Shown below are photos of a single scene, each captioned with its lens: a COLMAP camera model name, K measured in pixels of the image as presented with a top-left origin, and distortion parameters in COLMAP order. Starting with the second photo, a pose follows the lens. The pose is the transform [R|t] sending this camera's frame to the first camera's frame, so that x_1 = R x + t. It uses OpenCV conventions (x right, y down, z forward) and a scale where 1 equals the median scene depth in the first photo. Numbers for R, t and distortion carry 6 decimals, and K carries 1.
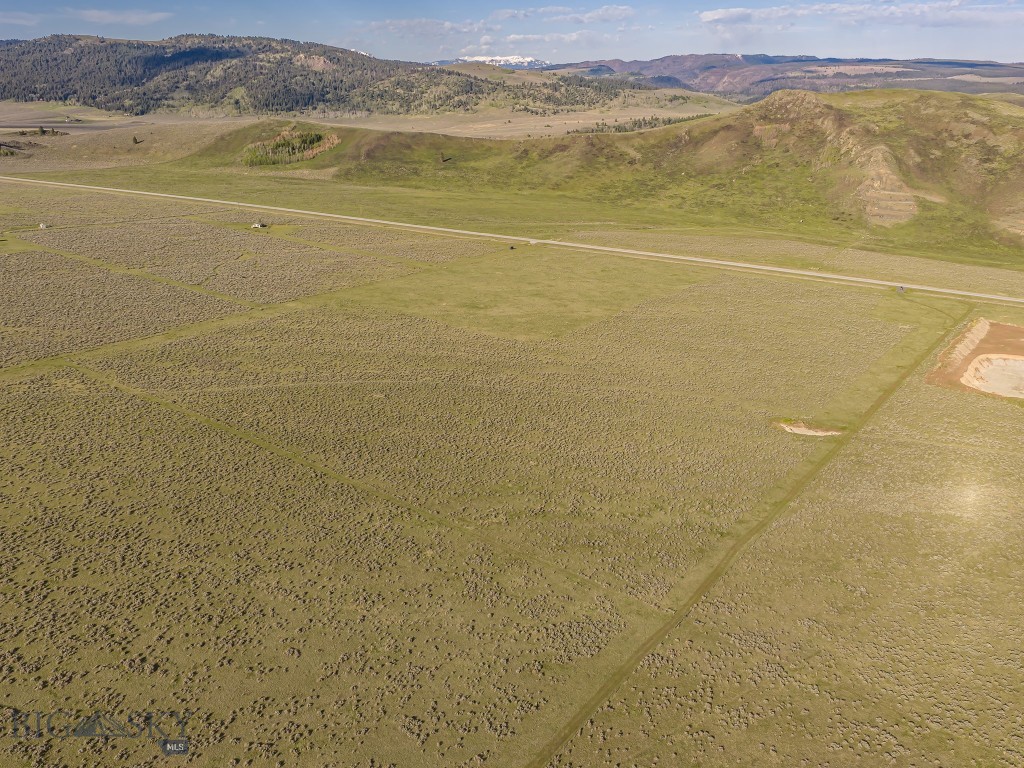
lens RADIAL K [[855.8, 0, 516.9], [0, 855.8, 328.6], [0, 0, 1]] dist [0.010469, -0.012604]
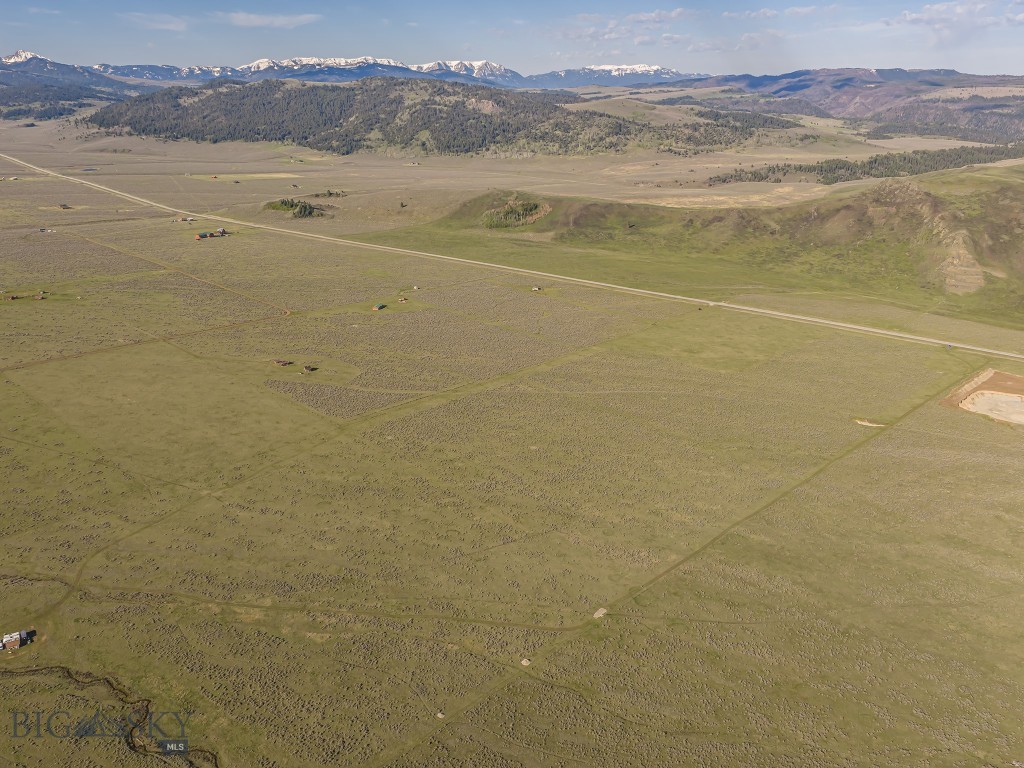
lens RADIAL K [[855.8, 0, 516.9], [0, 855.8, 328.6], [0, 0, 1]] dist [0.010469, -0.012604]
pose [[0.990570, 0.033913, -0.132743, -0.079147], [-0.034495, 0.999403, -0.002084, -0.025997], [0.132593, 0.006644, 0.991148, -0.382553]]
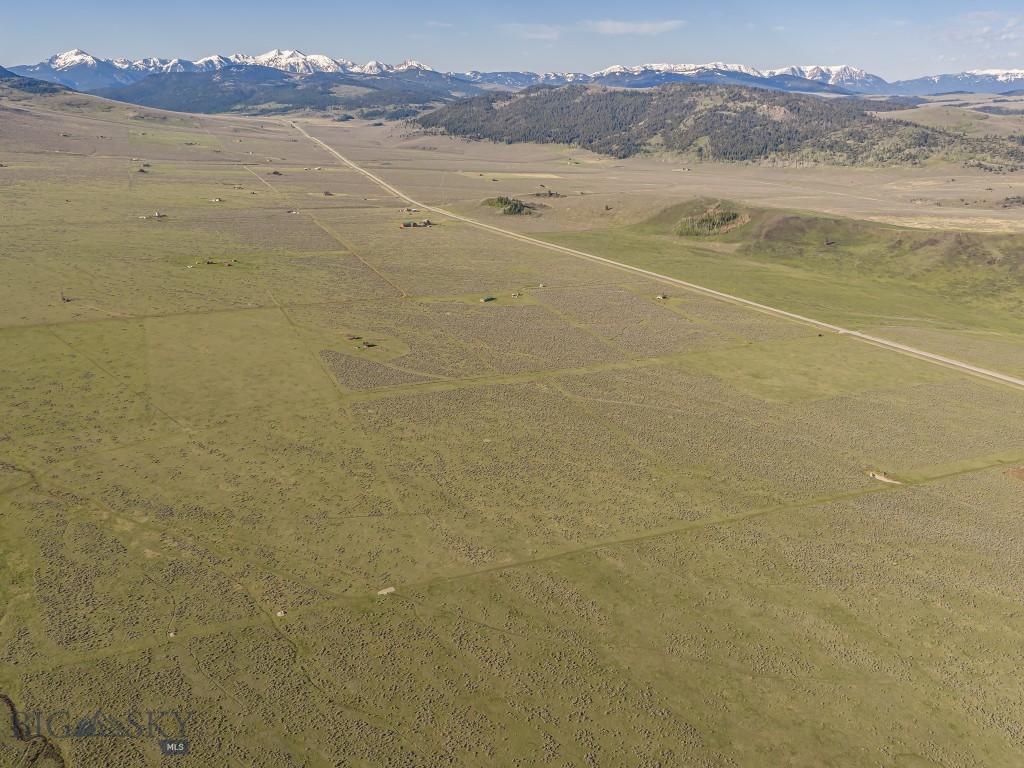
lens RADIAL K [[855.8, 0, 516.9], [0, 855.8, 328.6], [0, 0, 1]] dist [0.010469, -0.012604]
pose [[0.860399, 0.136087, -0.491115, 0.160485], [-0.141823, 0.989557, 0.025741, -0.042501], [0.489489, 0.047504, 0.870714, -0.317527]]
